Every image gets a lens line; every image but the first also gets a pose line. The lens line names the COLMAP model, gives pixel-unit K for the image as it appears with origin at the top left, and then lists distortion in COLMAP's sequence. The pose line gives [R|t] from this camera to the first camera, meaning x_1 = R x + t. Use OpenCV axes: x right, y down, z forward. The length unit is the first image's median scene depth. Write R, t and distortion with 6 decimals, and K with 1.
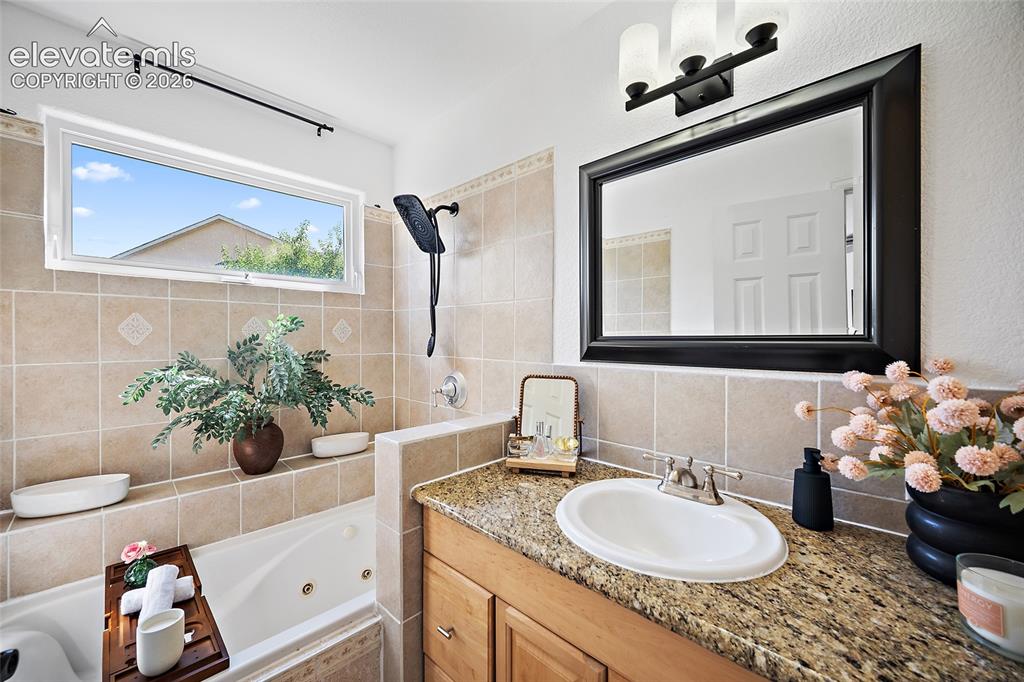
lens RADIAL K [[404.6, 0, 514.4], [0, 404.6, 336.6], [0, 0, 1]] dist [-0.004187, 0.001086]
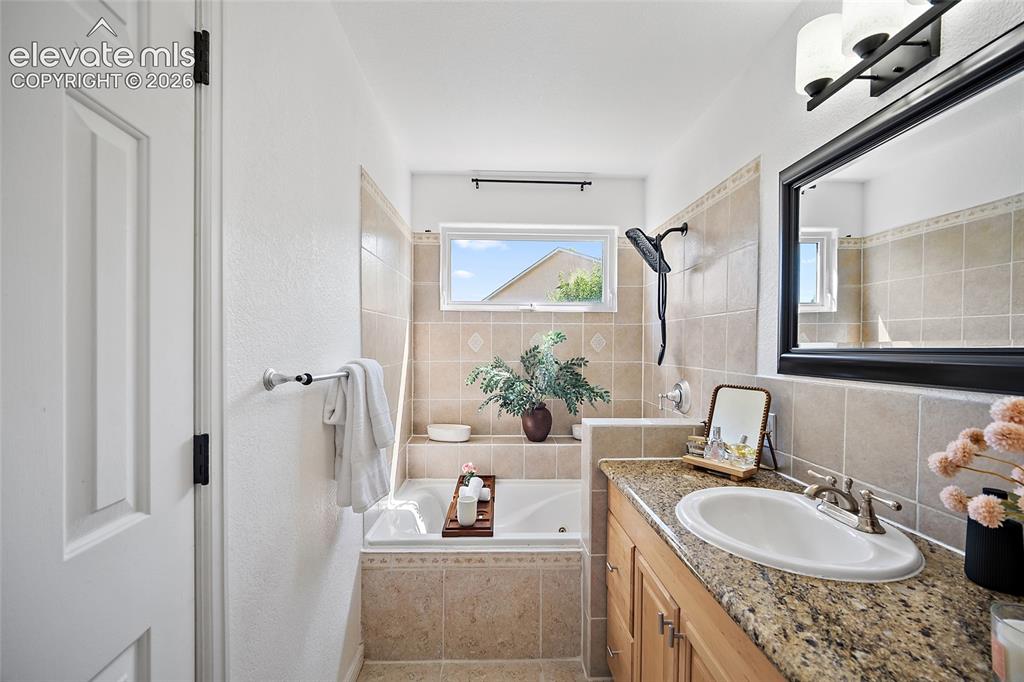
lens RADIAL K [[404.6, 0, 507.4], [0, 404.6, 348.6], [0, 0, 1]] dist [-0.004187, 0.001086]
pose [[0.725642, 0.006111, -0.688045, 0.377206], [-0.003268, 0.999980, 0.005434, -0.002186], [0.688064, -0.001695, 0.725648, -0.159120]]
